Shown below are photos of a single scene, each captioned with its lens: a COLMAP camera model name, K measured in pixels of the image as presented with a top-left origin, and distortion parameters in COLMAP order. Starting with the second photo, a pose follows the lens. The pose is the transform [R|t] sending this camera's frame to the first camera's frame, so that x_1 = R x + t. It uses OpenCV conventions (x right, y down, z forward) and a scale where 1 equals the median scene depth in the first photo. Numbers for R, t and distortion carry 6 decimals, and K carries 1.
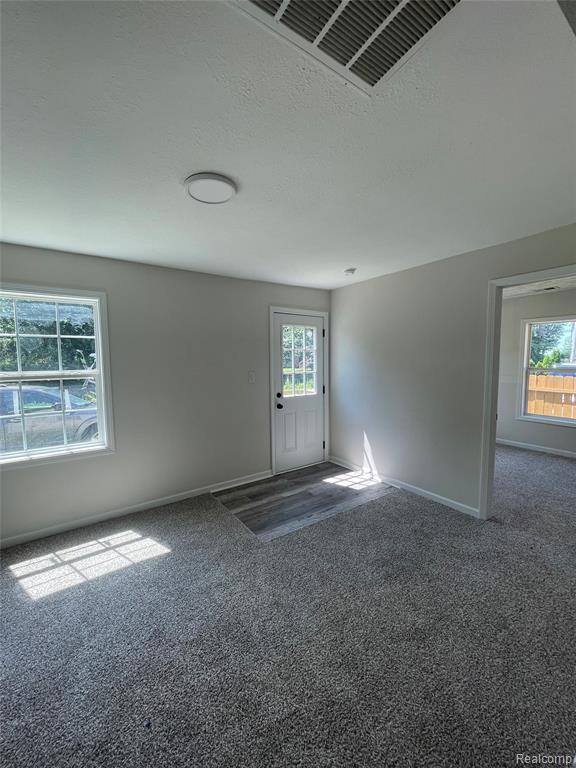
lens RADIAL K [[309.4, 0, 287.2], [0, 309.4, 382.5], [0, 0, 1]] dist [0.000529, 0.000513]
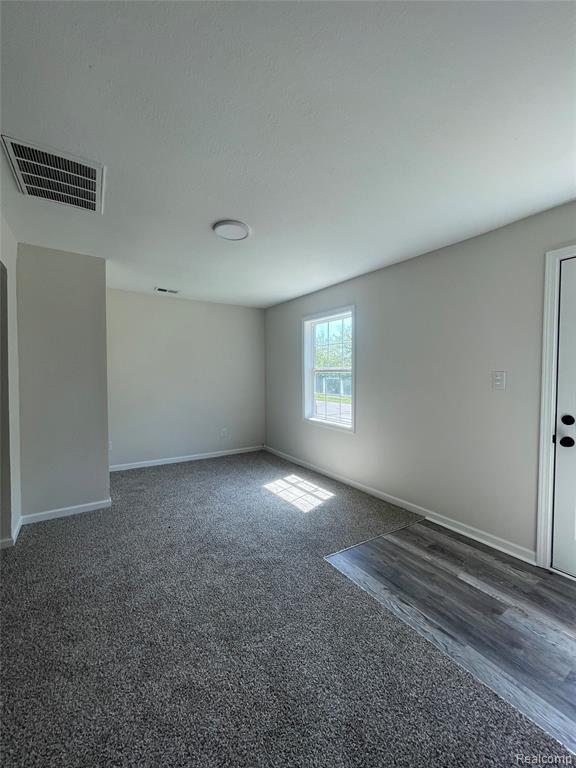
lens RADIAL K [[309.4, 0, 287.2], [0, 309.4, 382.5], [0, 0, 1]] dist [0.000529, 0.000513]
pose [[-0.020352, 0.044003, -0.998824, 0.667215], [-0.078888, 0.995845, 0.045480, -0.010406], [0.996676, 0.079721, -0.016797, 0.741364]]
